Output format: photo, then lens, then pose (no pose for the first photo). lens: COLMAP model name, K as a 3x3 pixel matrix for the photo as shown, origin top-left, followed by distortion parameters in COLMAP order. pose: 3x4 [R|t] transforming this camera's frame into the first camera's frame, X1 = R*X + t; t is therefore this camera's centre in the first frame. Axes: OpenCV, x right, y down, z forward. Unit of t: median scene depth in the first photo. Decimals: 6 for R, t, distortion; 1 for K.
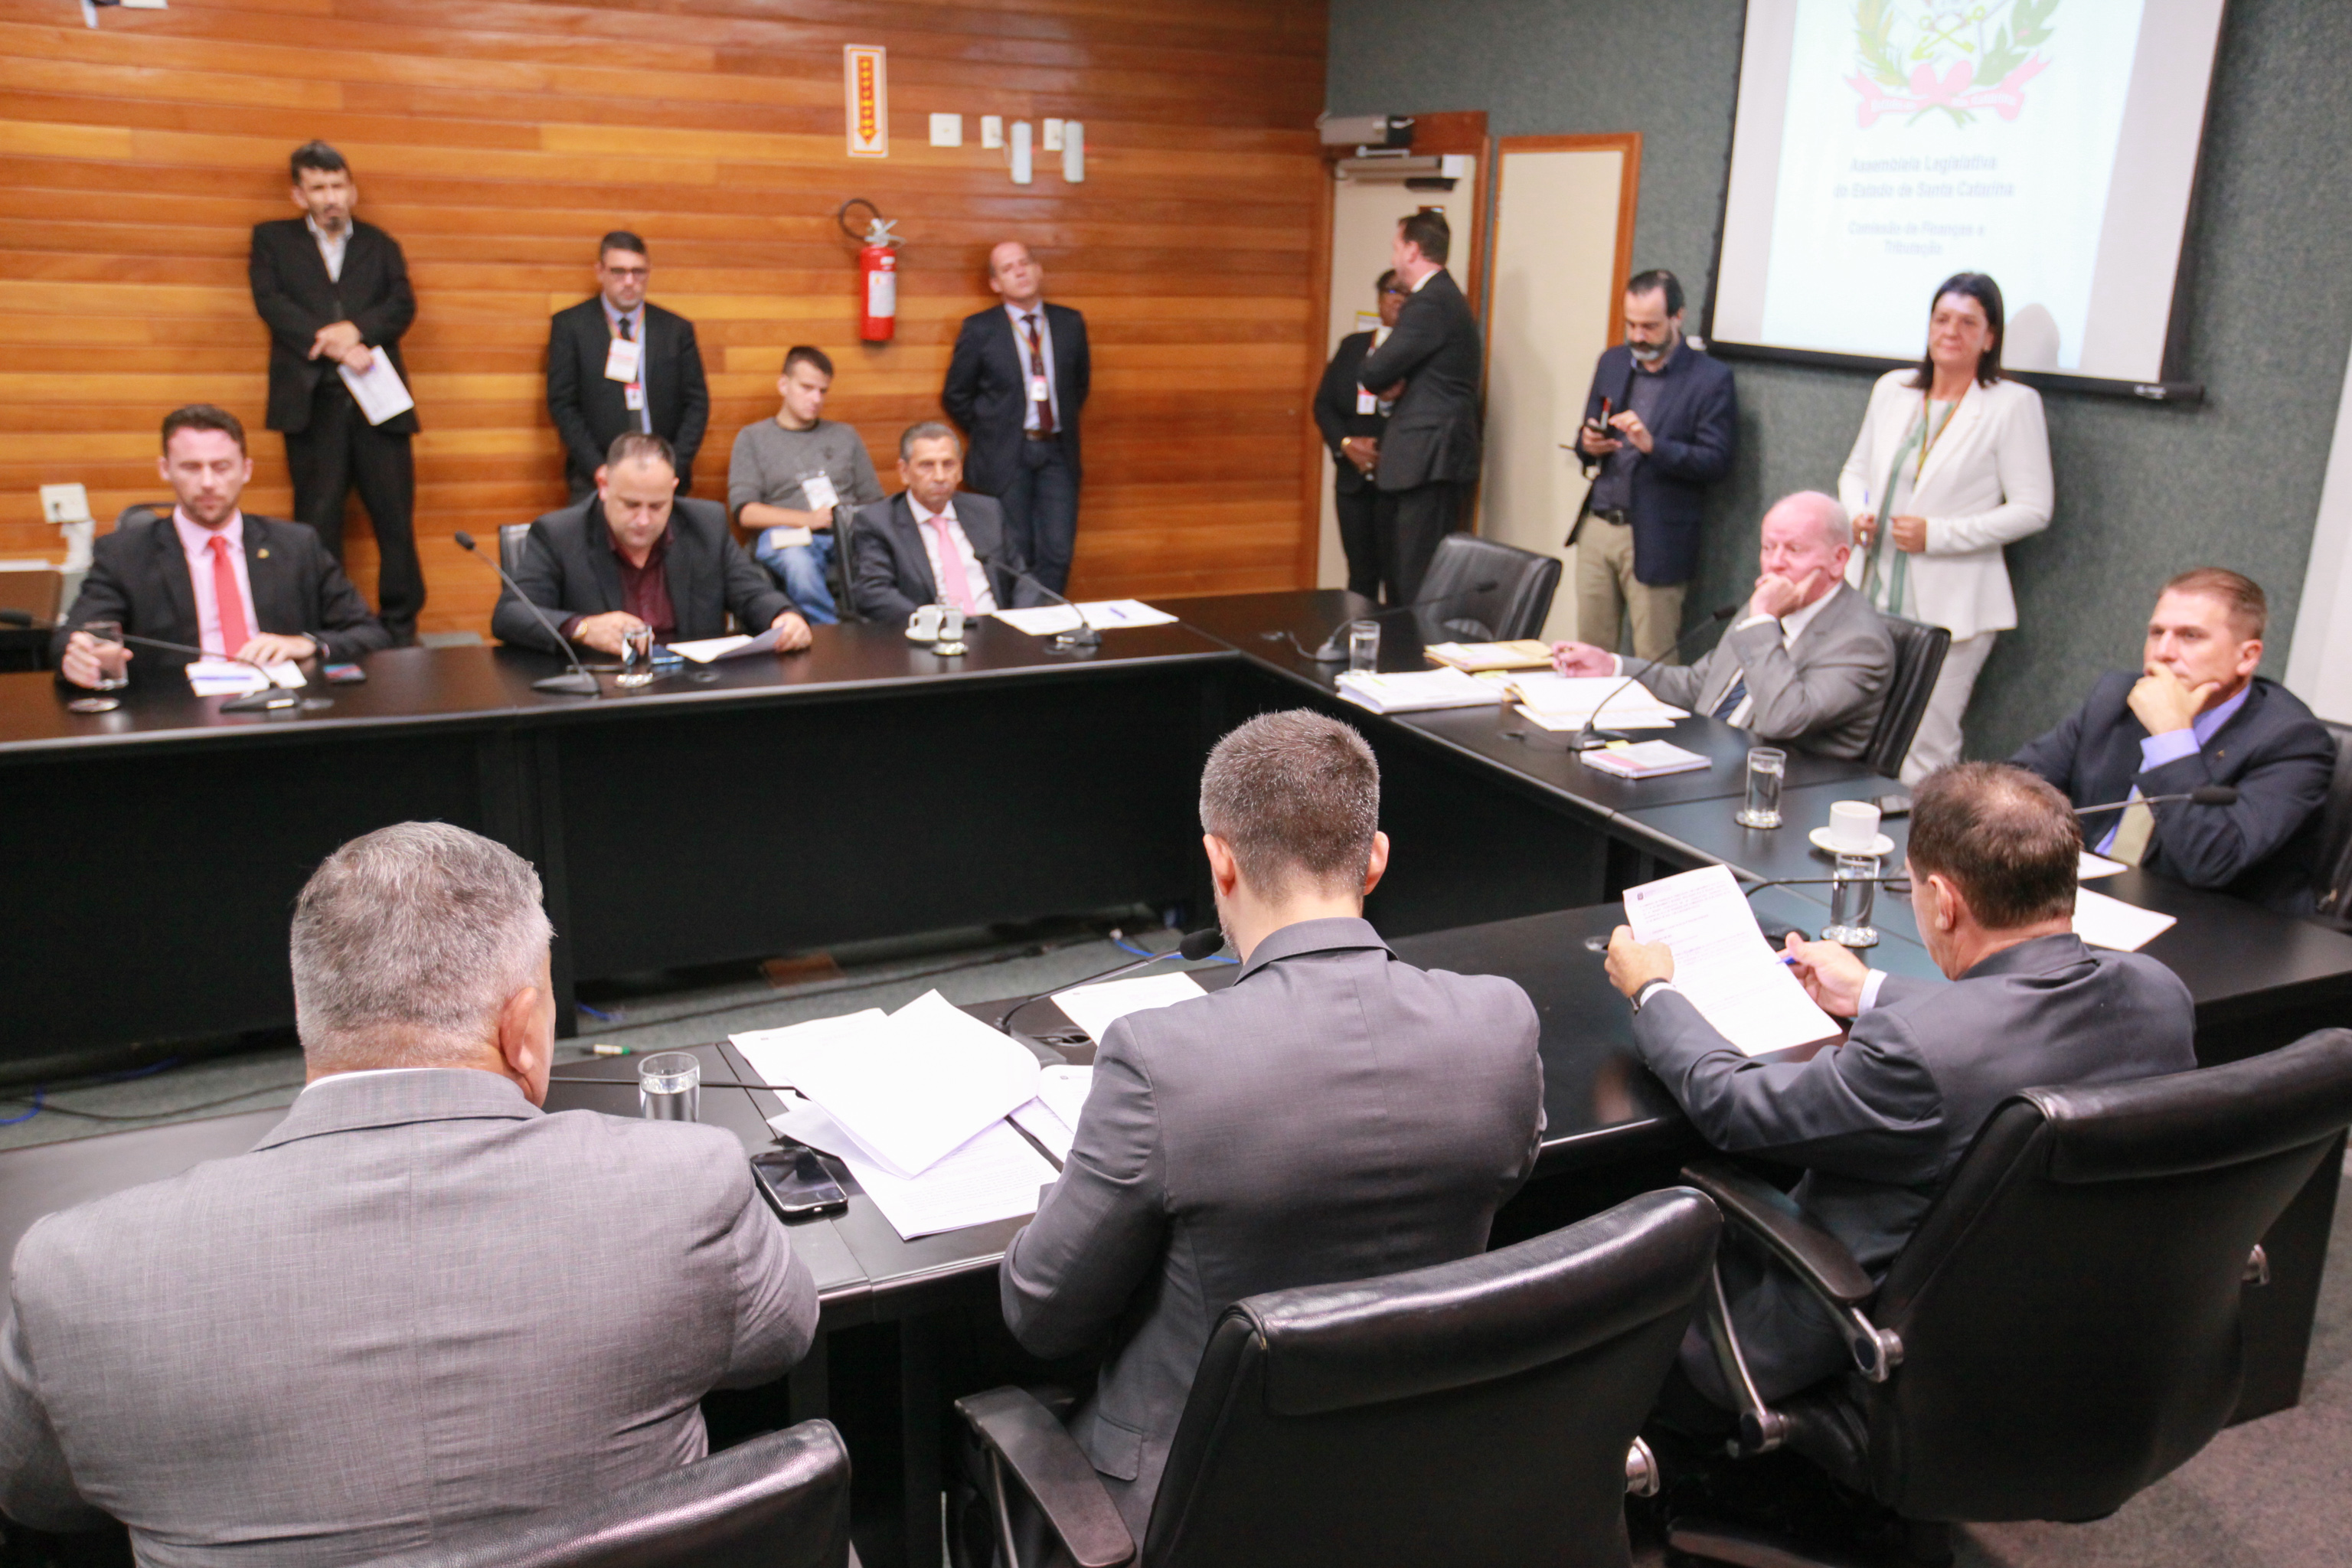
lens RADIAL K [[2018.5, 0, 1176.8], [0, 2018.5, 789.8], [0, 0, 1]] dist [0.019134, 0.010050]
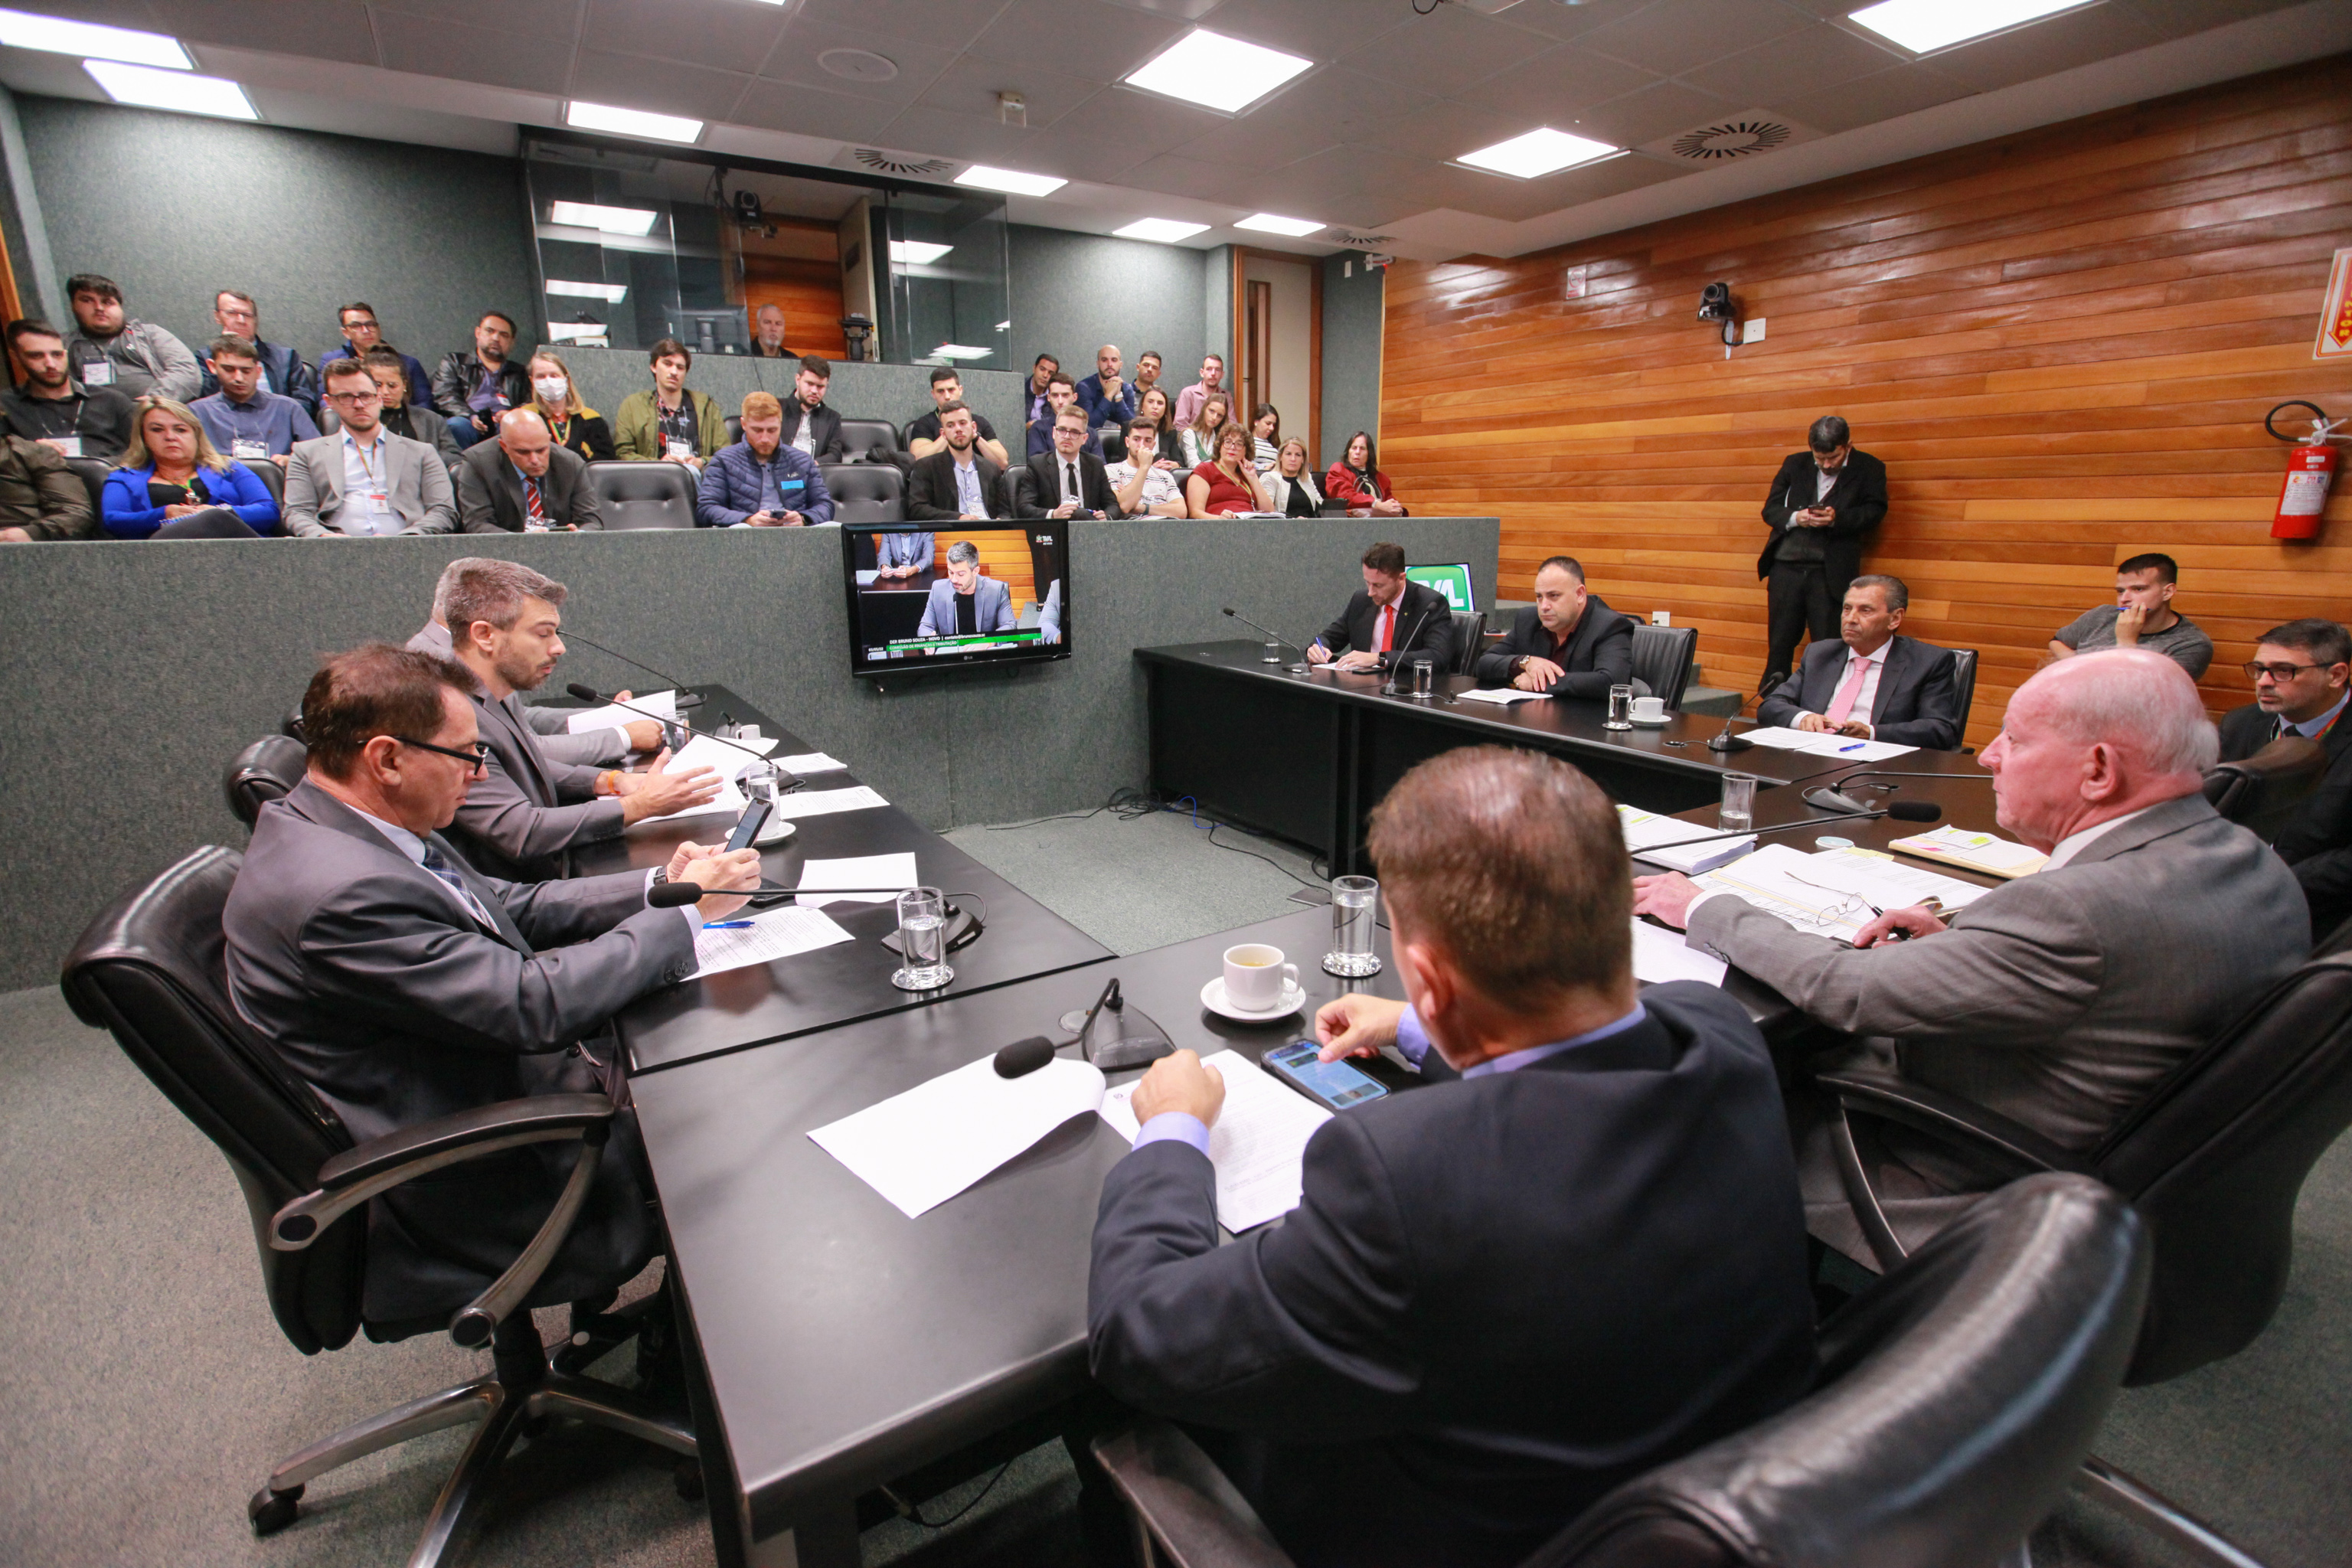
lens RADIAL K [[1084.7, 0, 1182.7], [0, 1084.7, 777.6], [0, 0, 1]] dist [-0.004260, -0.000402]
pose [[0.110203, 0.208109, -0.971878, 0.356565], [-0.258627, 0.950153, 0.174131, -0.059495], [0.959671, 0.232164, 0.158532, 0.416648]]
